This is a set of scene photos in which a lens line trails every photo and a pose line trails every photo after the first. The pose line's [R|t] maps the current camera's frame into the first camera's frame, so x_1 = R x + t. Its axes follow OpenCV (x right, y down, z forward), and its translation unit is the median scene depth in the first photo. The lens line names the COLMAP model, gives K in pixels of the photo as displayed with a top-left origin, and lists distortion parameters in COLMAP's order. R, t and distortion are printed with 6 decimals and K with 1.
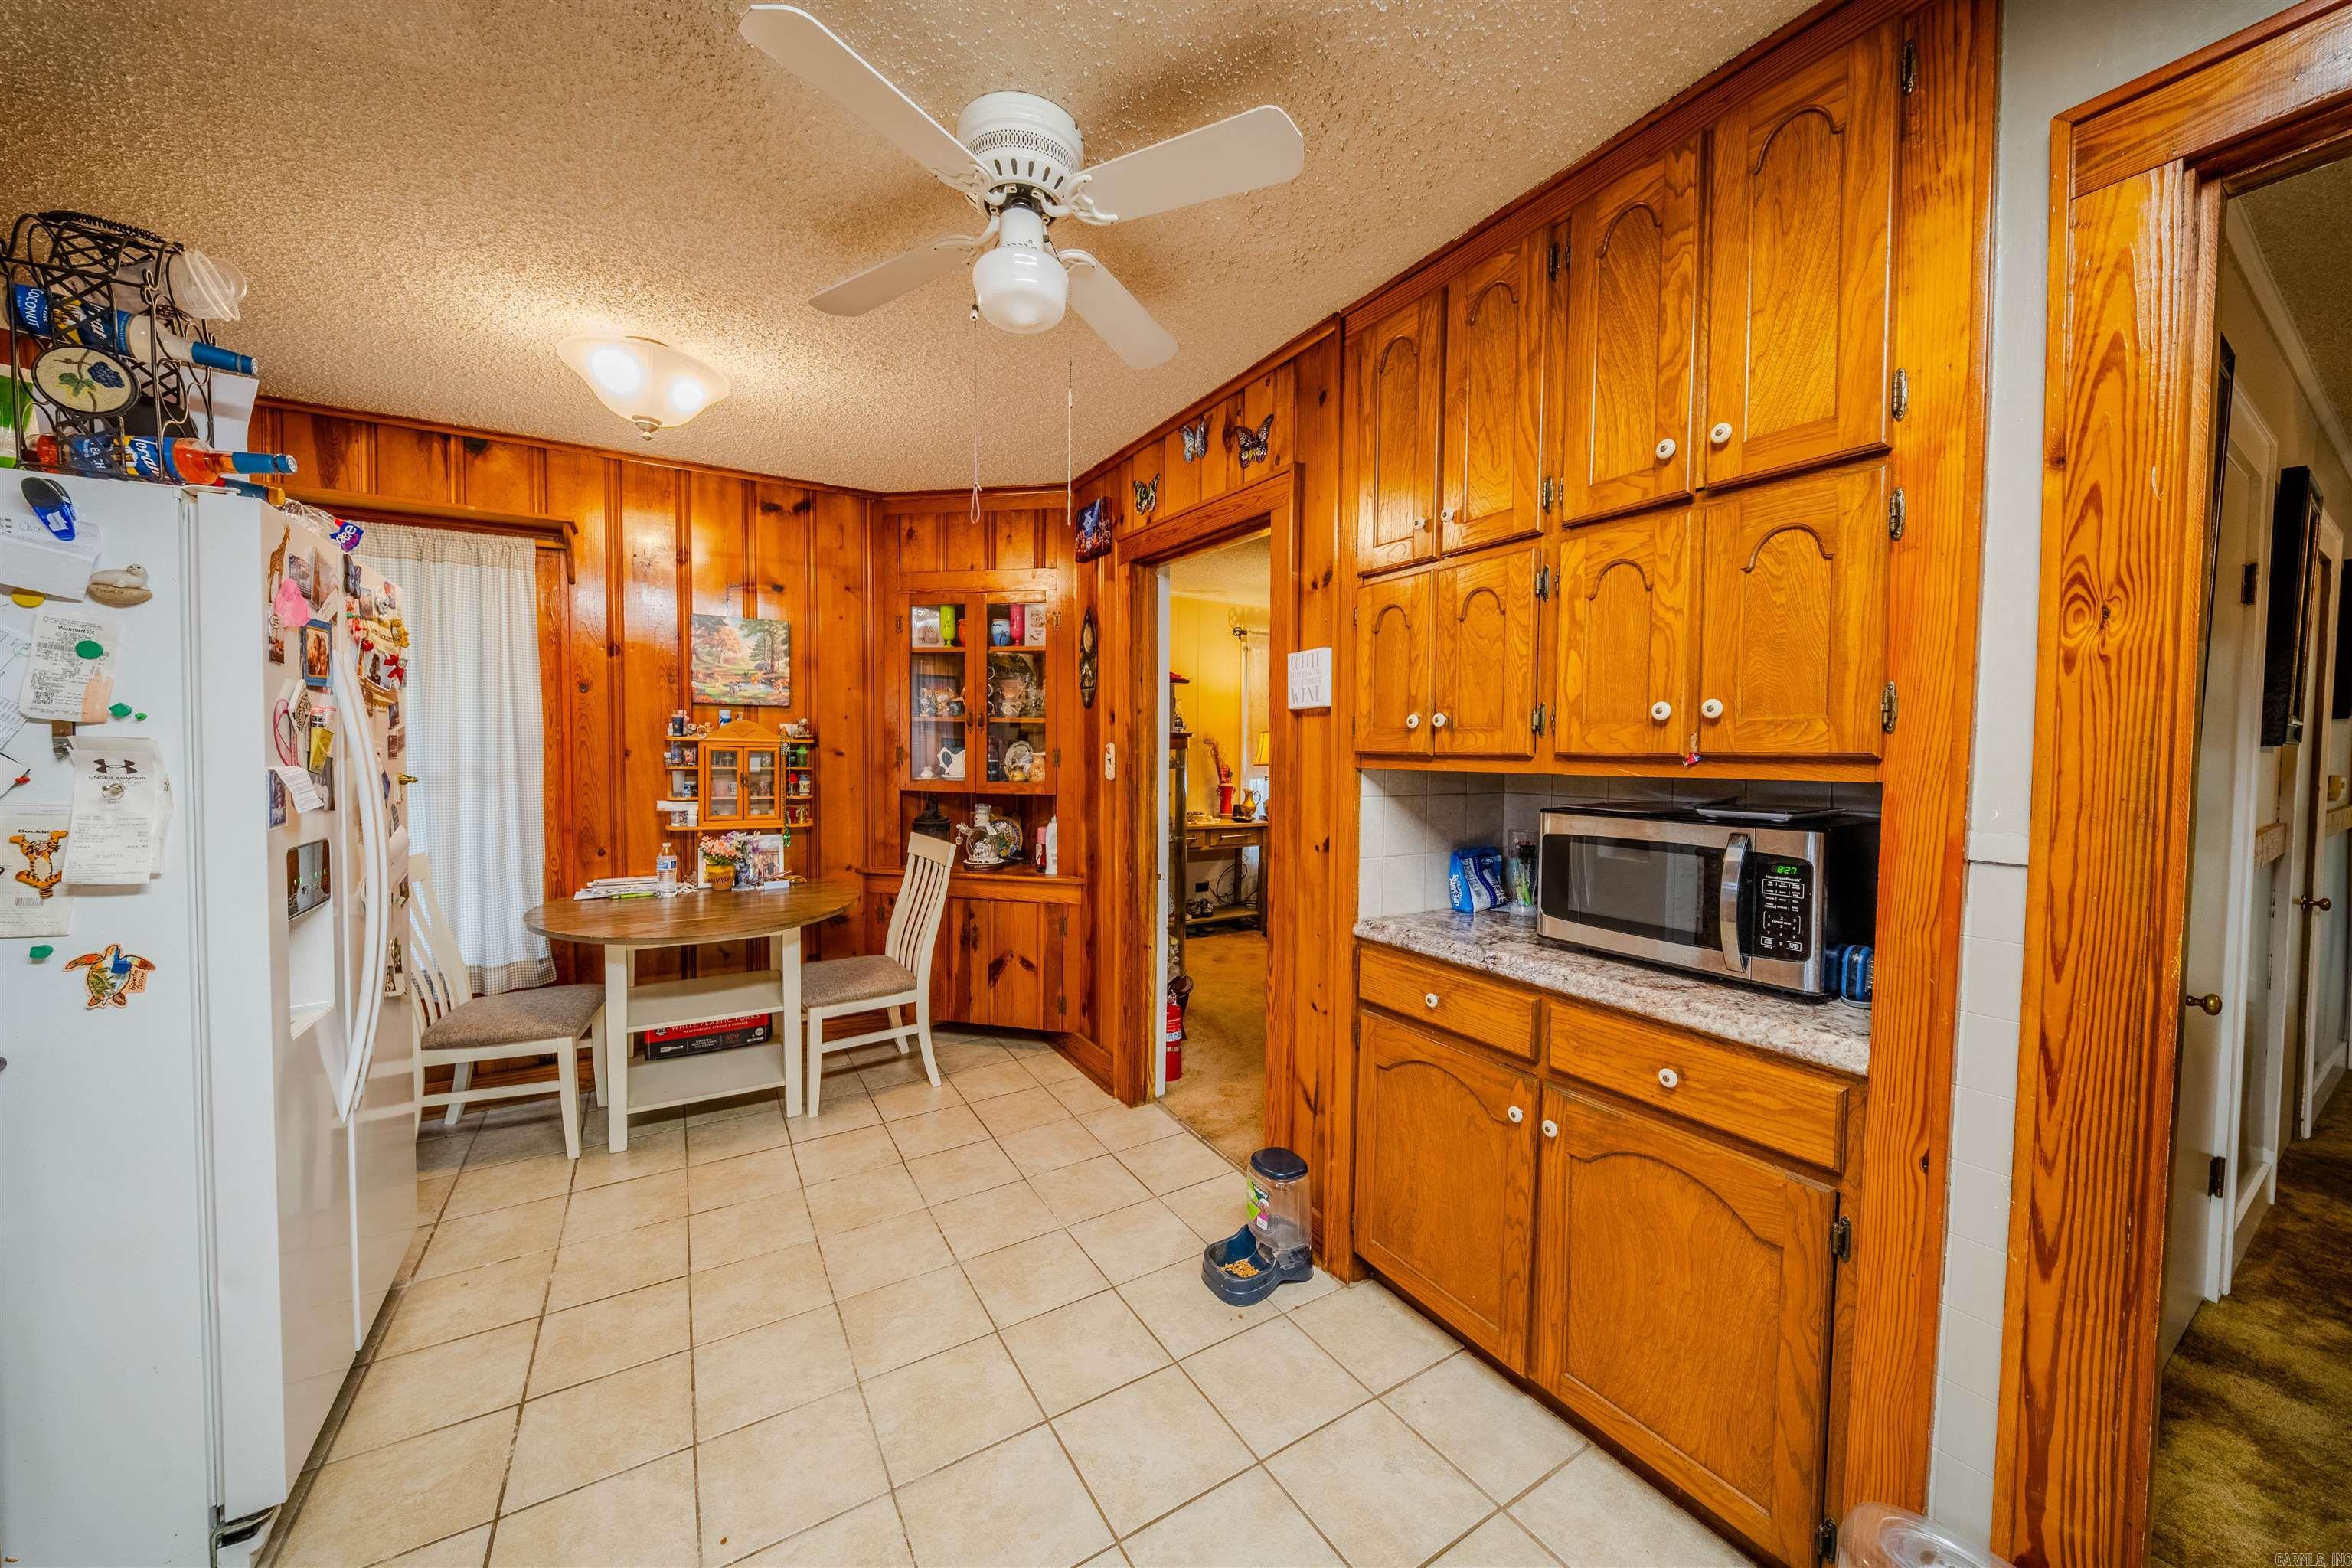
lens RADIAL K [[819.6, 0, 1172.8], [0, 819.6, 778.0], [0, 0, 1]] dist [0.004116, -0.003954]
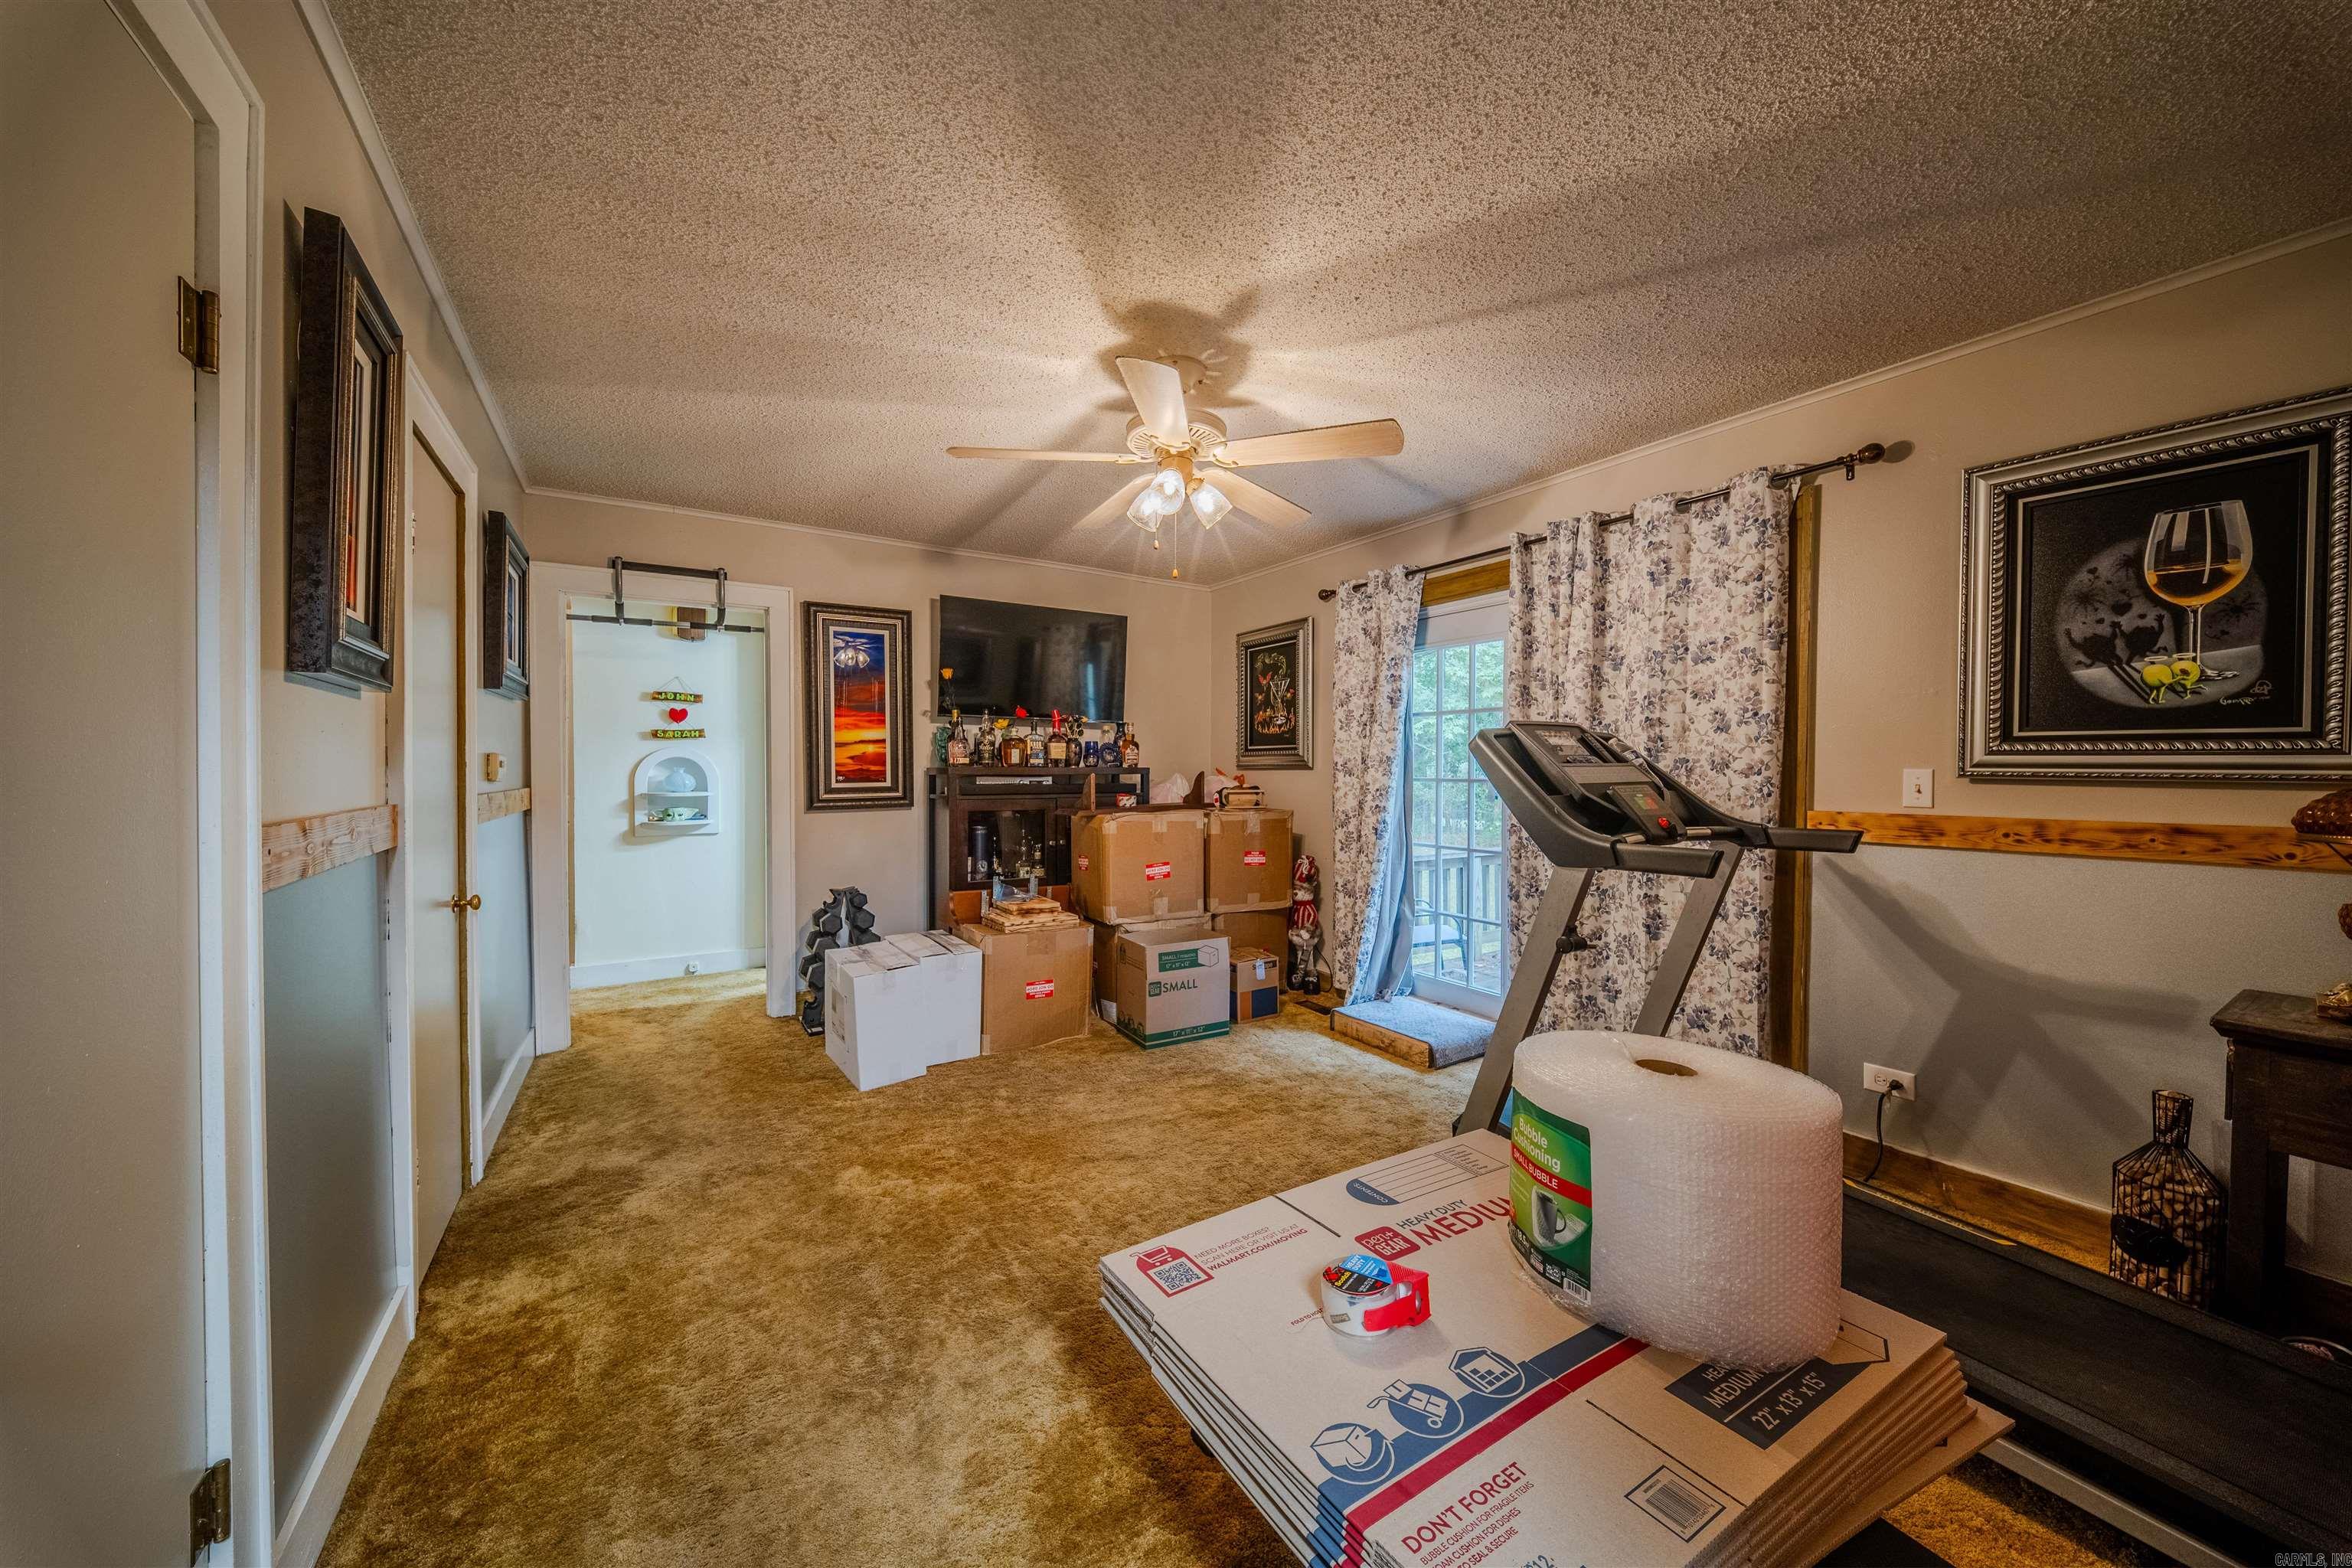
lens RADIAL K [[819.6, 0, 1180.5], [0, 819.6, 773.8], [0, 0, 1]] dist [0.004116, -0.003954]
pose [[-0.016977, -0.012835, 0.999774, 0.524864], [0.033054, 0.999364, 0.013391, 0.034096], [-0.999309, 0.033274, -0.016542, 0.266872]]
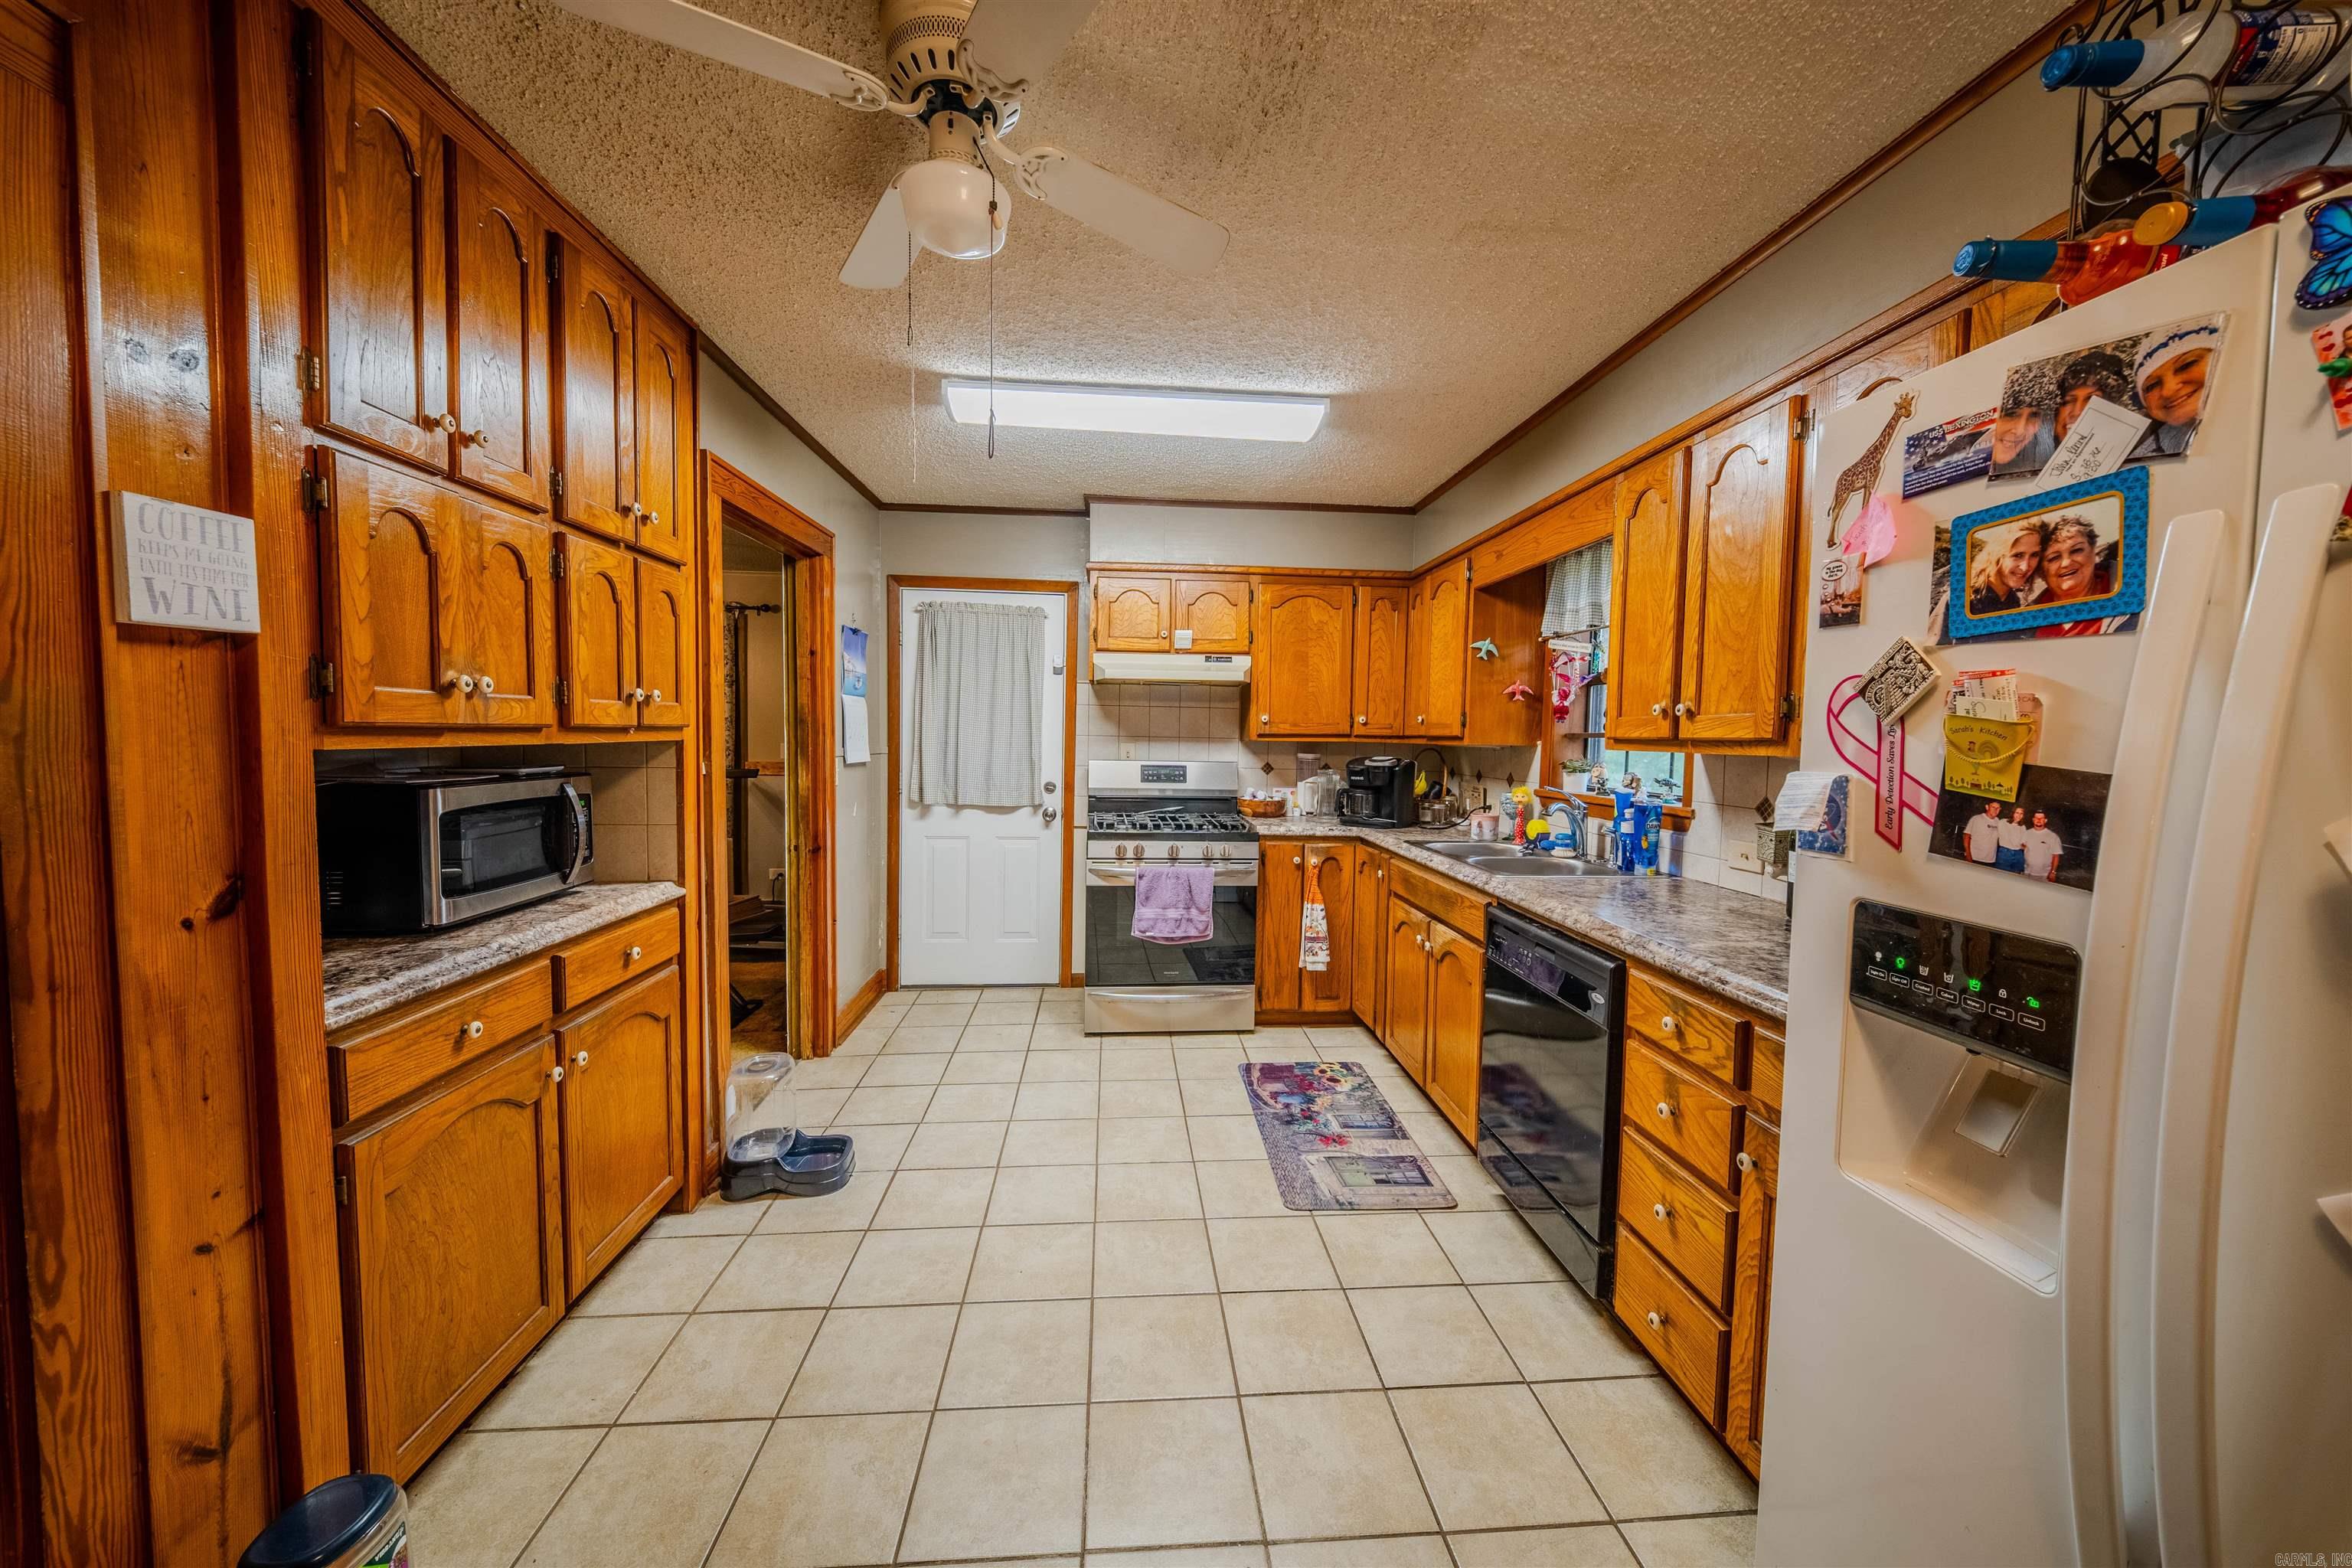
lens RADIAL K [[819.6, 0, 1177.6], [0, 819.6, 780.3], [0, 0, 1]] dist [0.004116, -0.003954]
pose [[-0.888691, -0.045838, 0.456209, -0.399583], [-0.003449, 0.995630, 0.093319, -0.031528], [-0.458493, 0.081359, -0.884966, 0.833008]]
